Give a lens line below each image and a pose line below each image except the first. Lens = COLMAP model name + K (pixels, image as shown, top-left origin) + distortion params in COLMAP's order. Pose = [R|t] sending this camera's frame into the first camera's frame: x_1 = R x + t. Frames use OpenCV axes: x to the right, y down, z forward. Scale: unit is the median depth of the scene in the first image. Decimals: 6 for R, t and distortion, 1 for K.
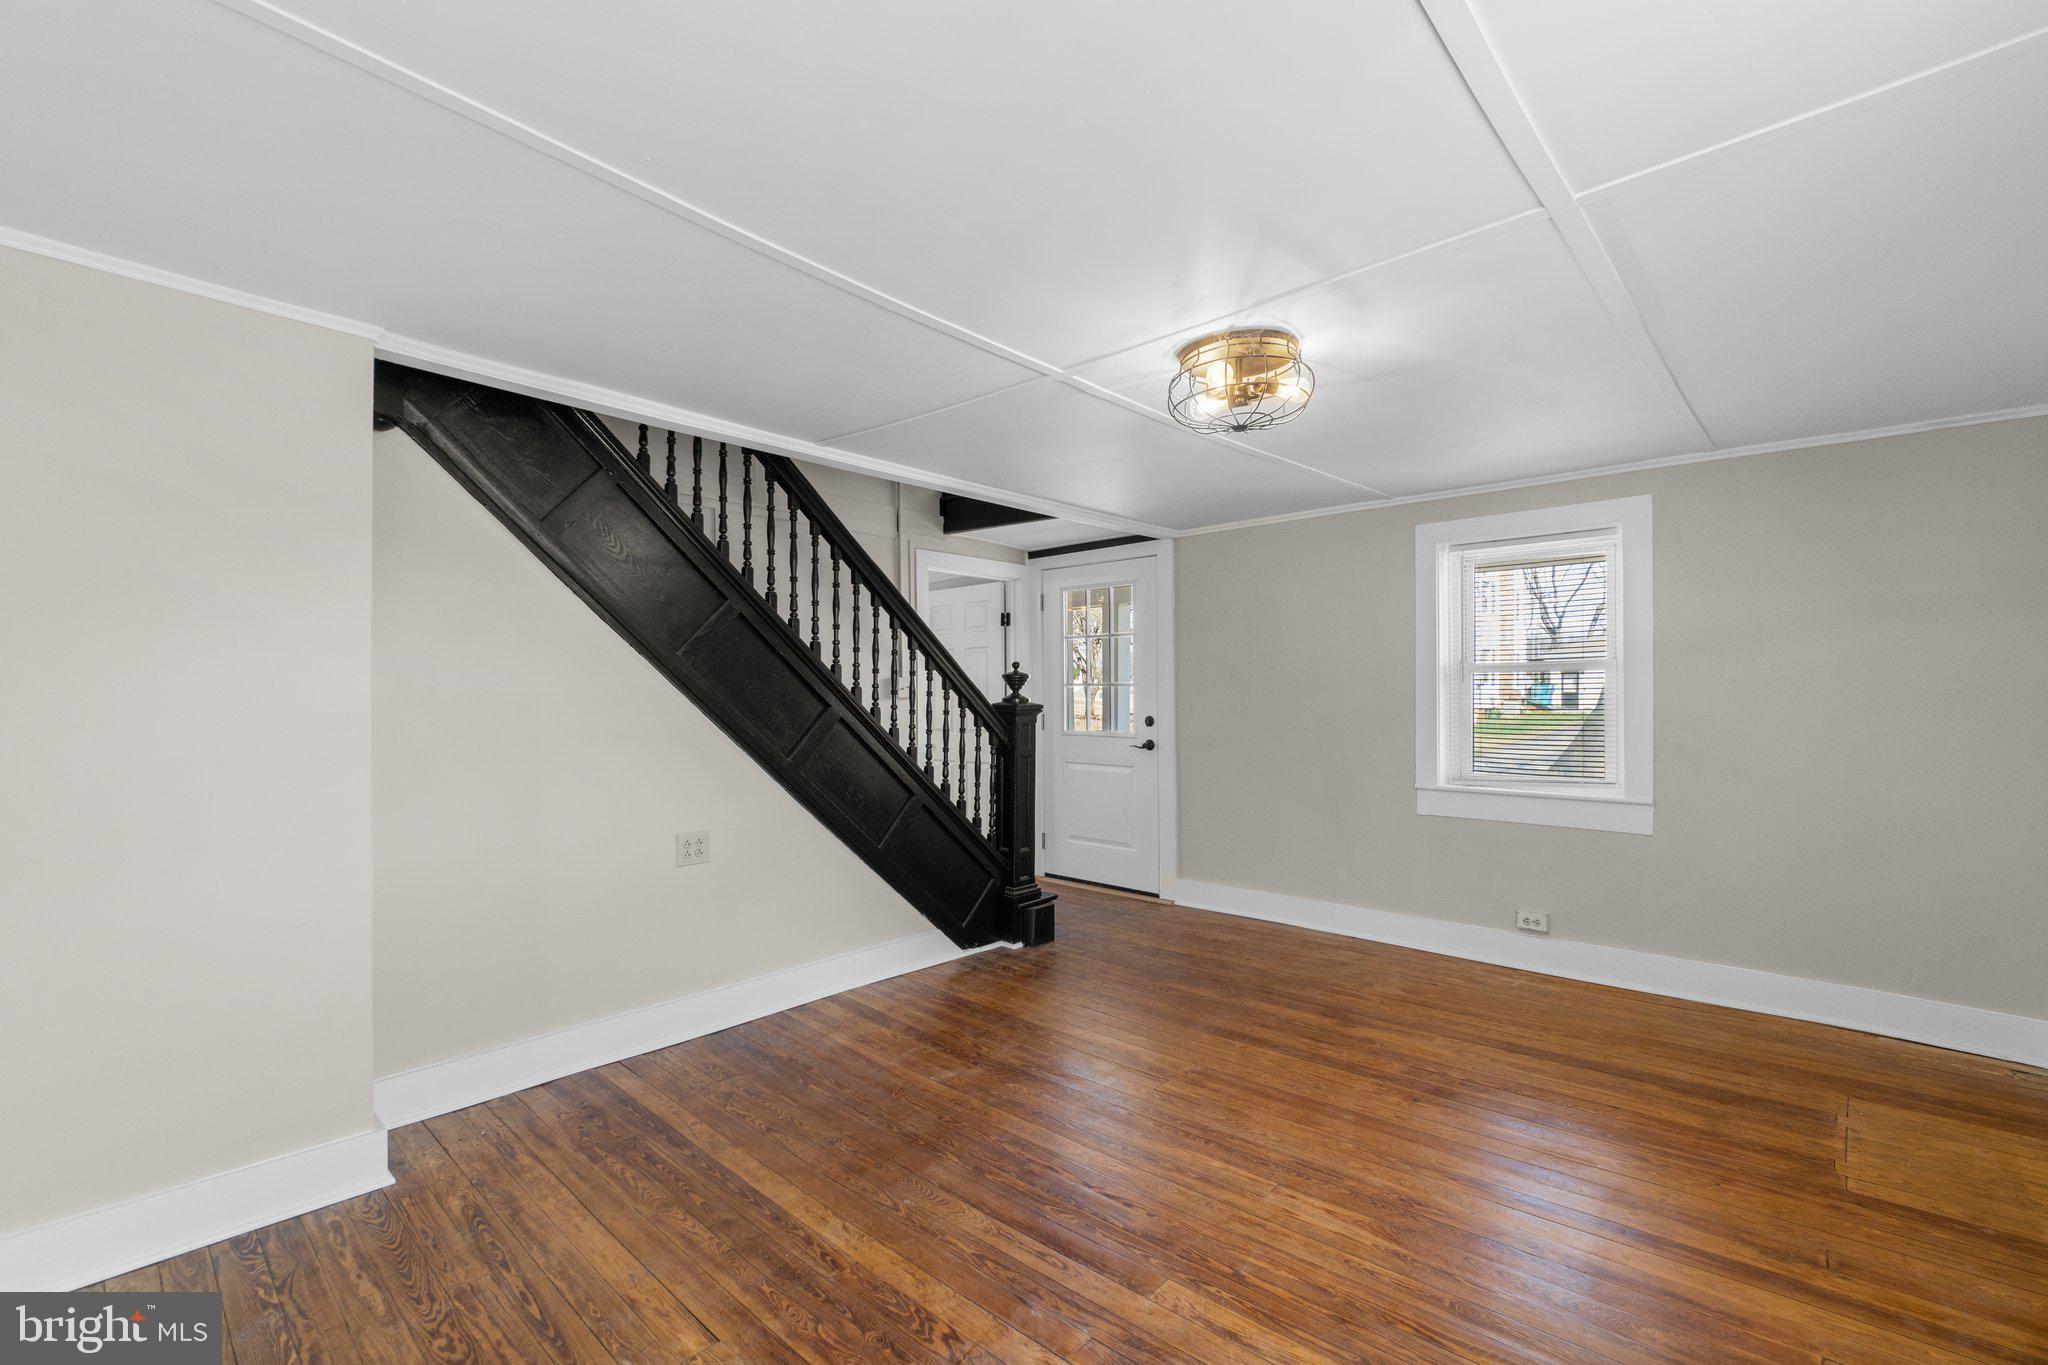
lens RADIAL K [[878.7, 0, 1030.9], [0, 878.7, 693.0], [0, 0, 1]] dist [-0.007913, 0.002110]
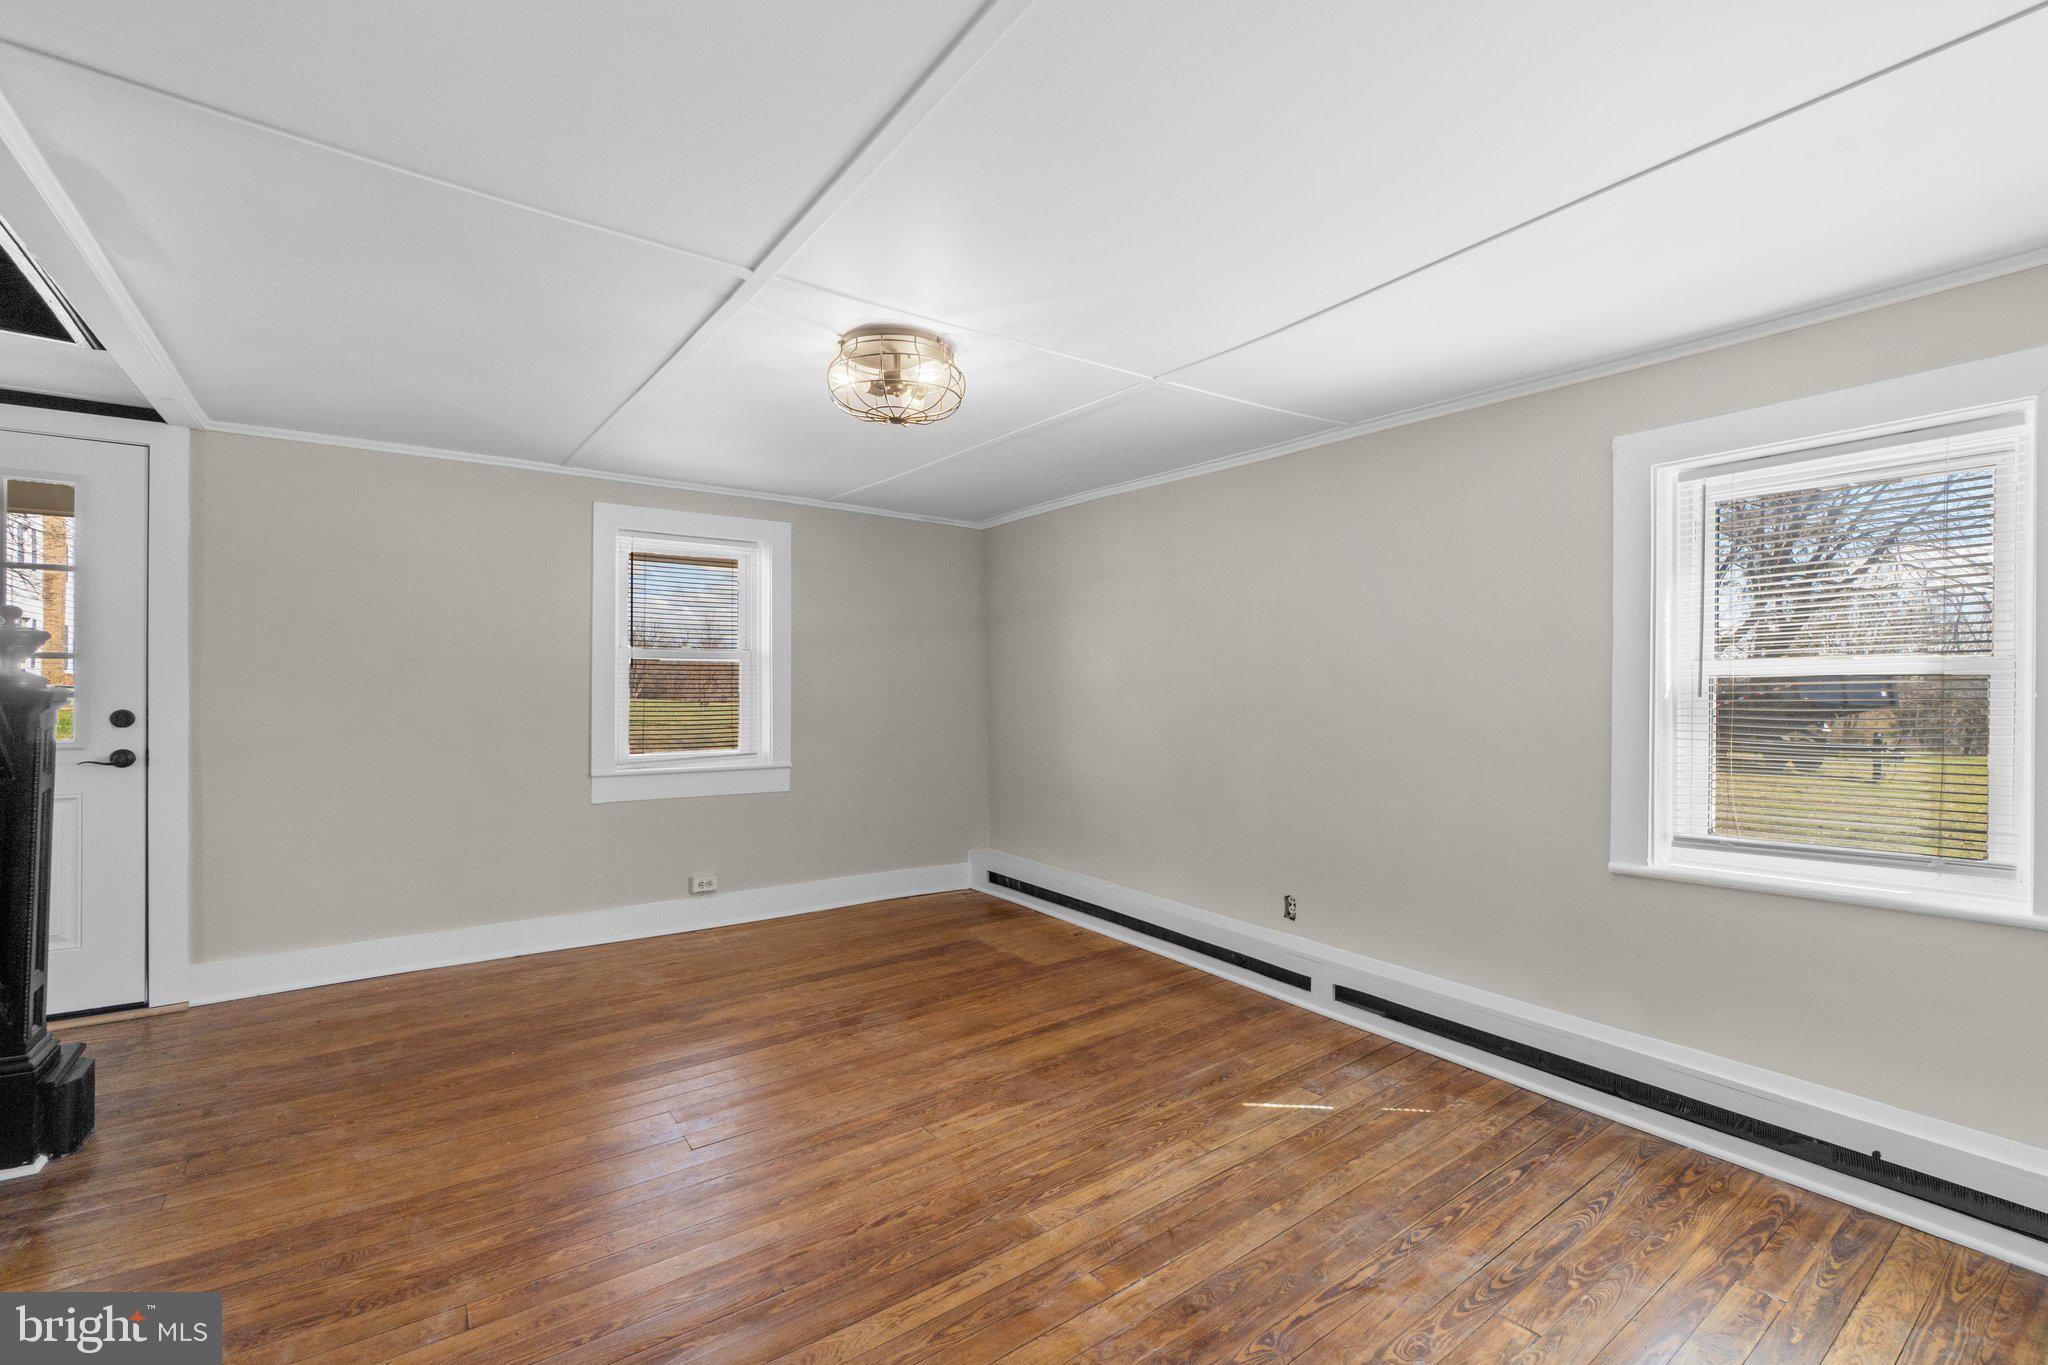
lens RADIAL K [[878.7, 0, 1028.9], [0, 878.7, 682.7], [0, 0, 1]] dist [-0.007913, 0.002110]
pose [[0.206747, 0.004823, 0.978383, -0.540261], [-0.007788, 0.999964, -0.003283, 0.007347], [-0.978364, -0.006941, 0.206777, 0.459811]]
